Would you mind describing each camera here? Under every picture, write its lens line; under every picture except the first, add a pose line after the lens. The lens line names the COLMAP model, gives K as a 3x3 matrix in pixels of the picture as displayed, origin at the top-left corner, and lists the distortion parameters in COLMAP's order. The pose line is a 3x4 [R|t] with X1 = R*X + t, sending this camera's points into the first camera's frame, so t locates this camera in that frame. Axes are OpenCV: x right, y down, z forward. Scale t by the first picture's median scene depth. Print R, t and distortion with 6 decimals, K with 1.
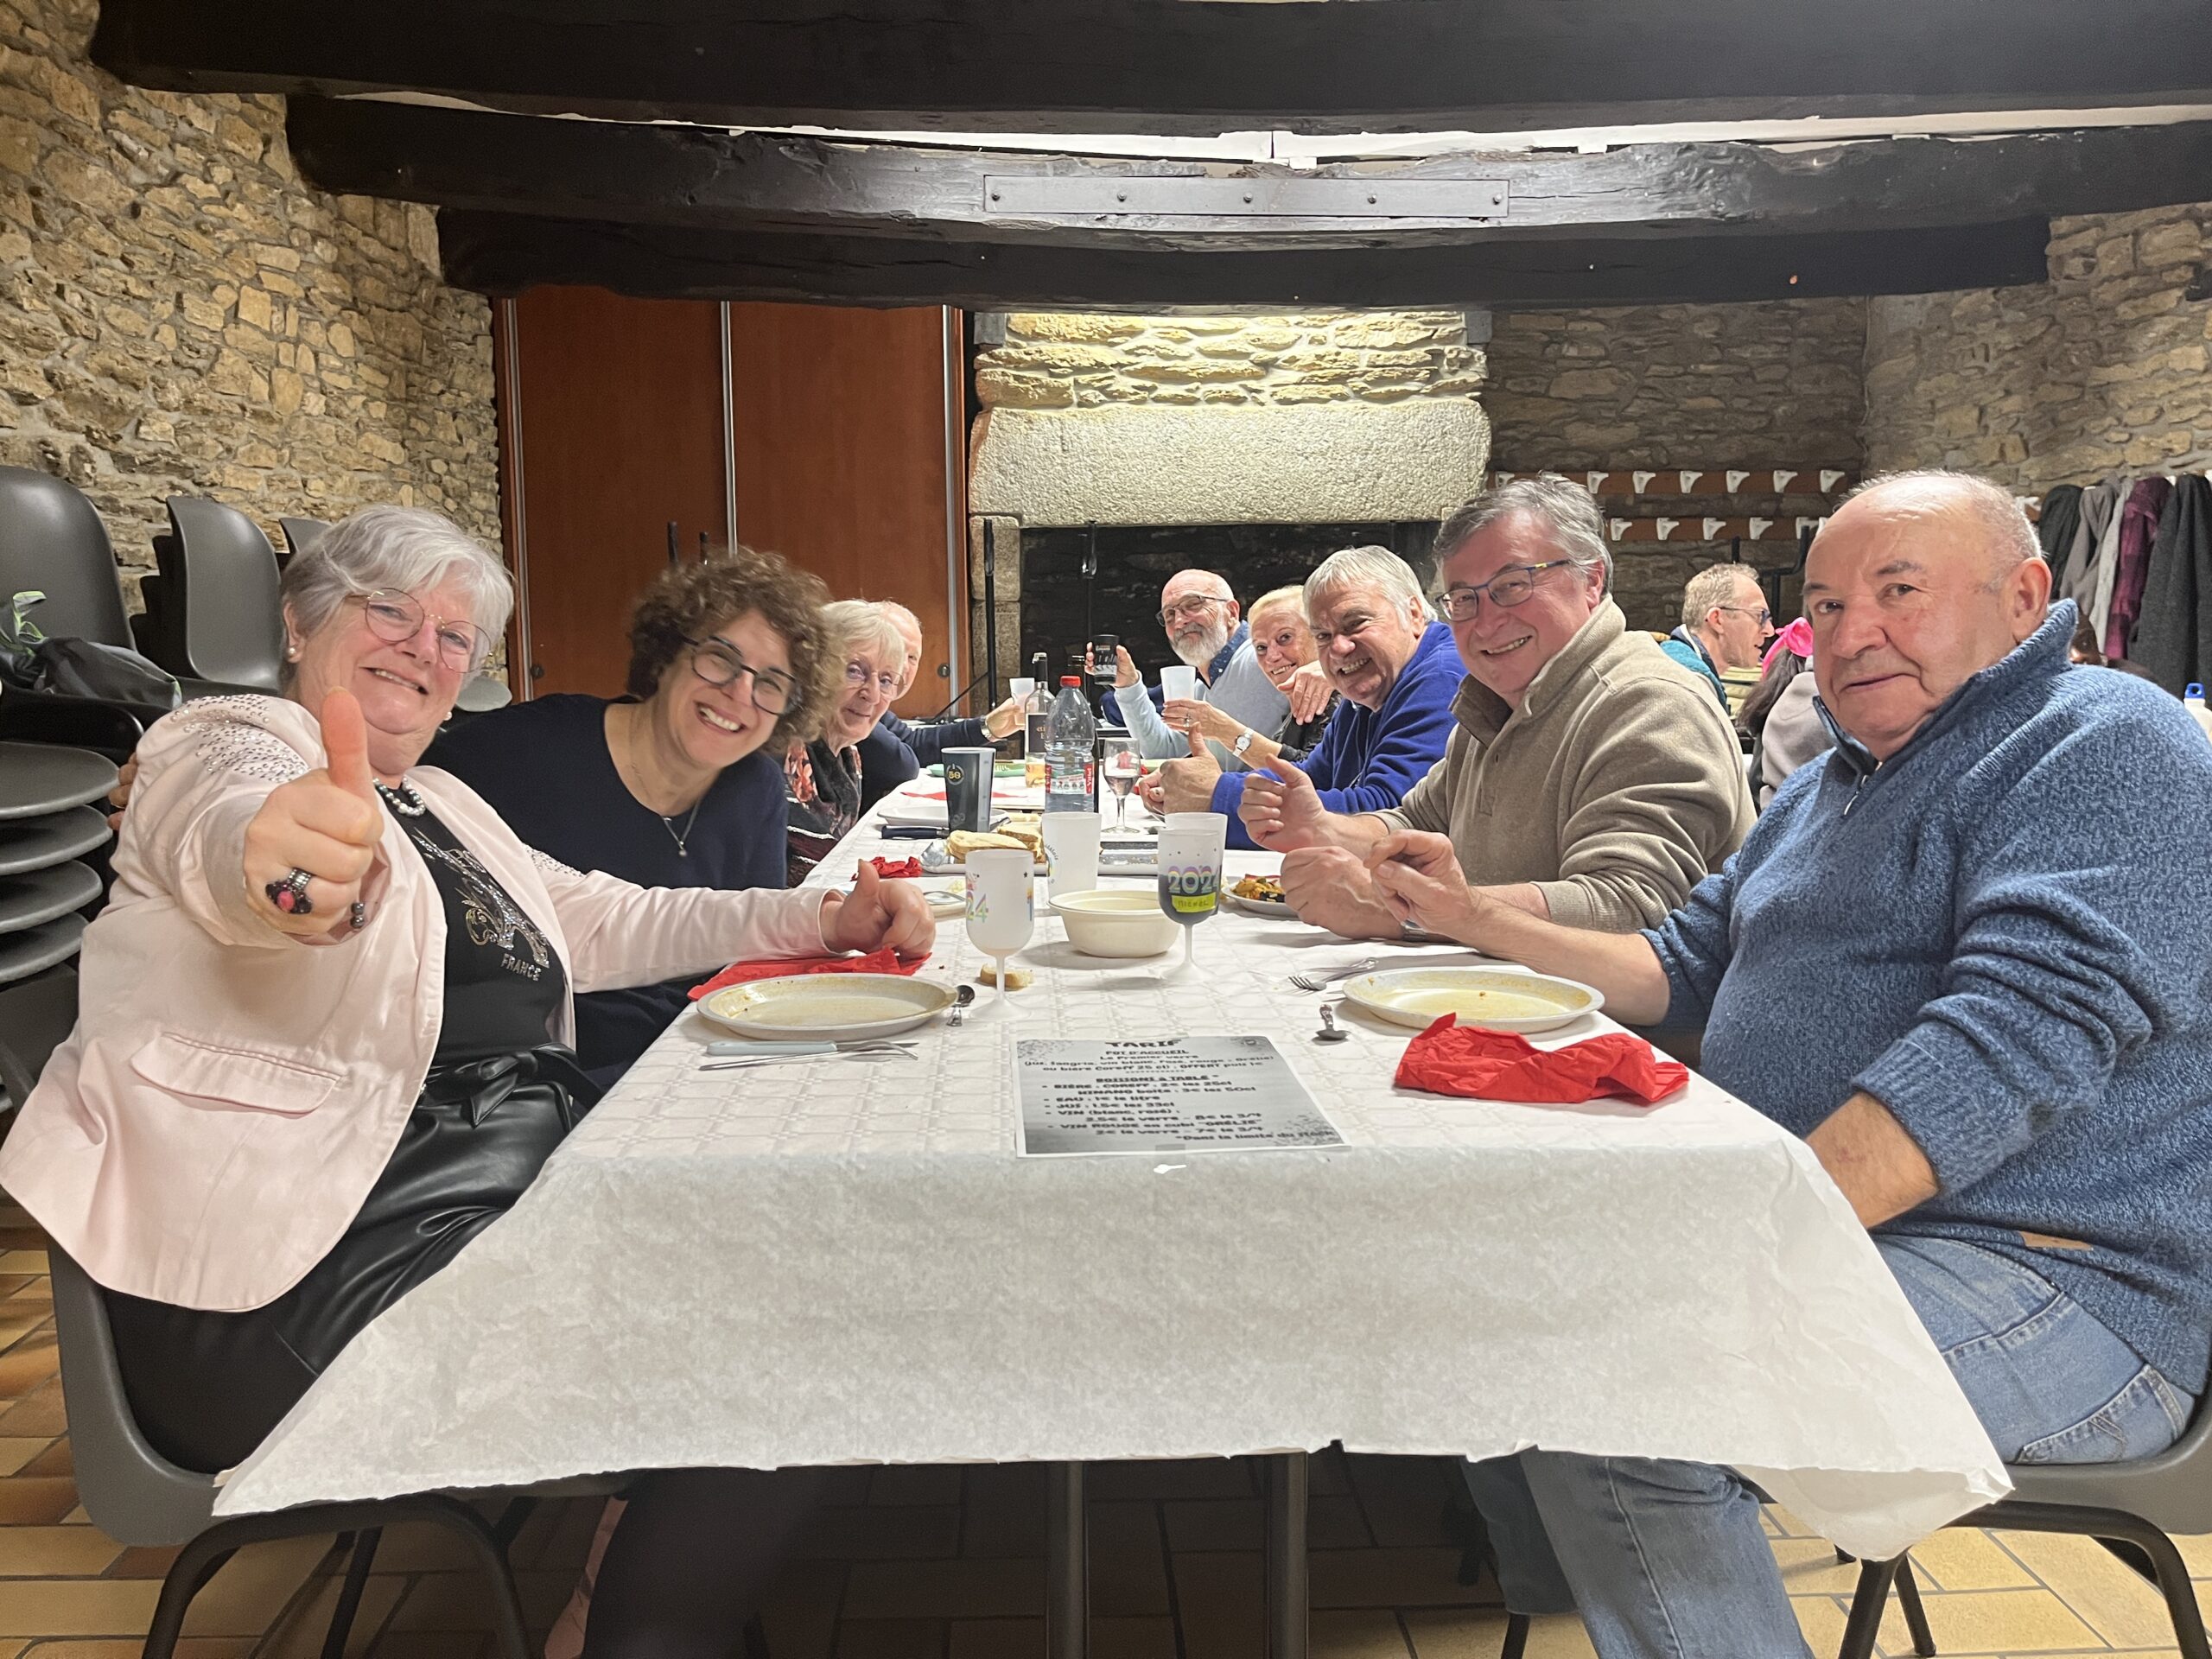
lens RADIAL K [[1676.9, 0, 1079.9], [0, 1676.9, 825.7], [0, 0, 1]] dist [0.073372, -0.096036]
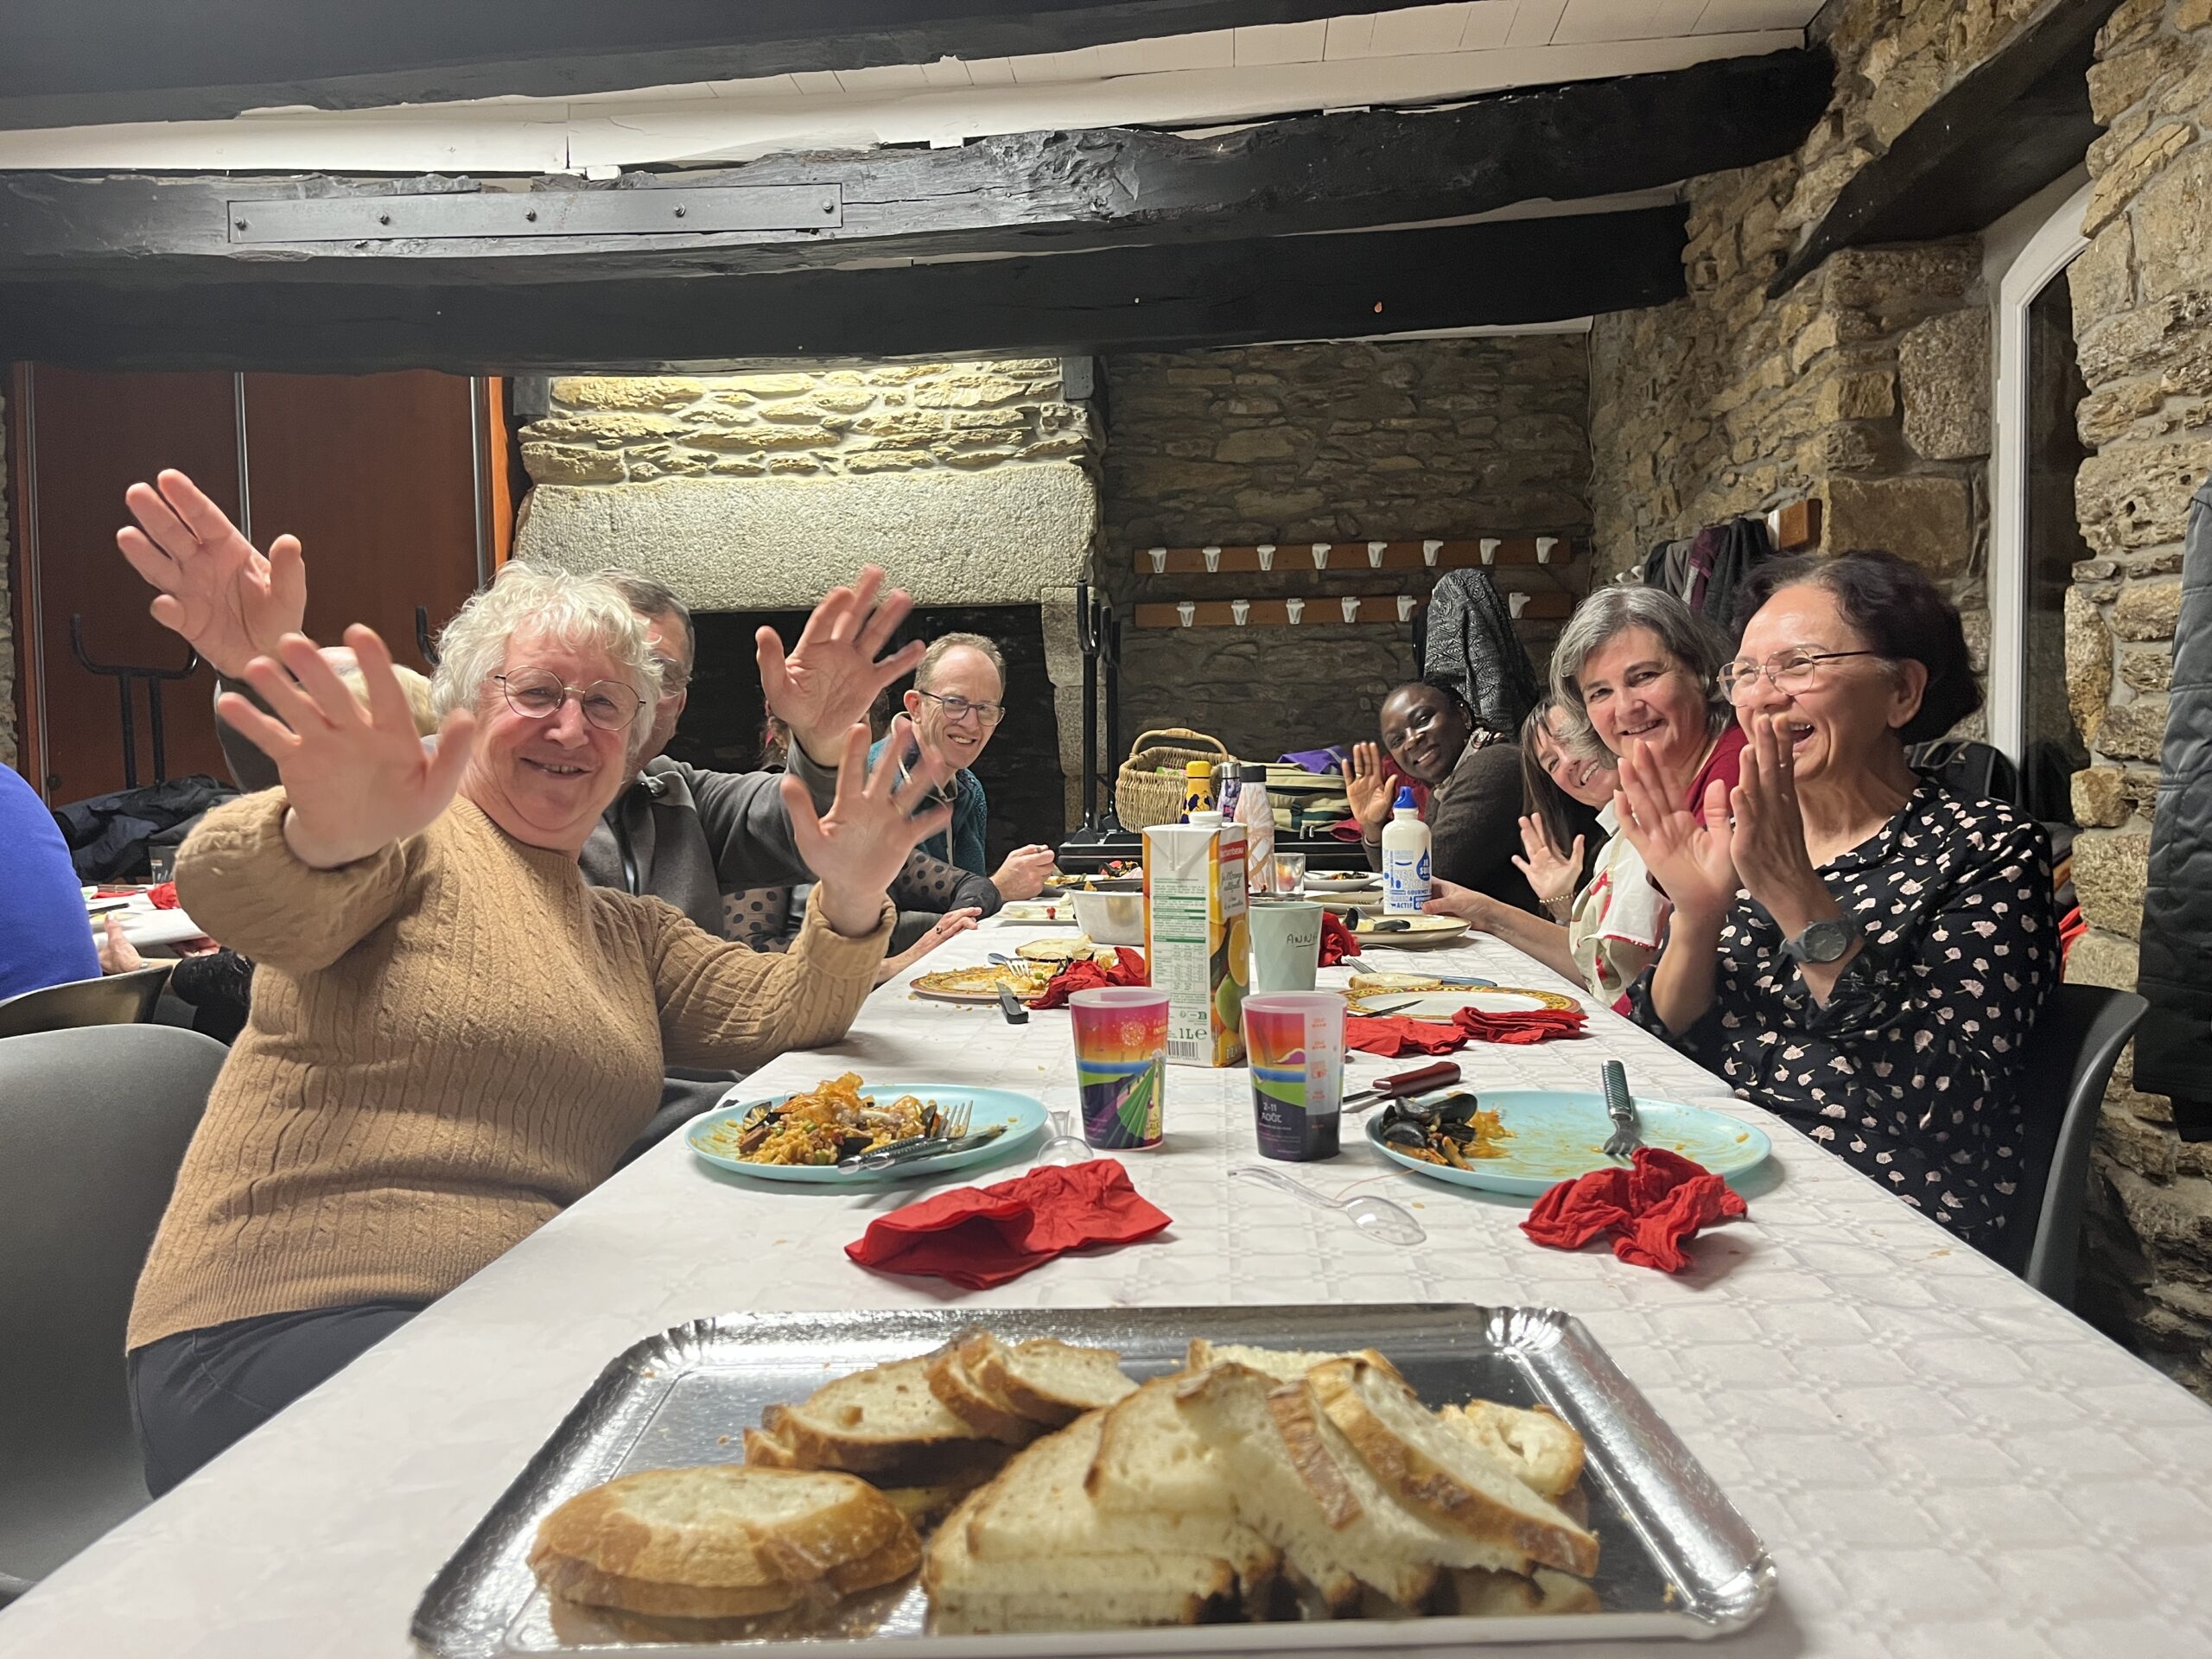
lens RADIAL K [[1676.9, 0, 1099.9], [0, 1676.9, 828.7], [0, 0, 1]] dist [0.073372, -0.096036]
pose [[0.993474, -0.004461, -0.113971, 0.347024], [-0.002503, 0.998141, -0.060888, -0.013243], [0.114031, 0.060776, 0.991616, 0.160407]]
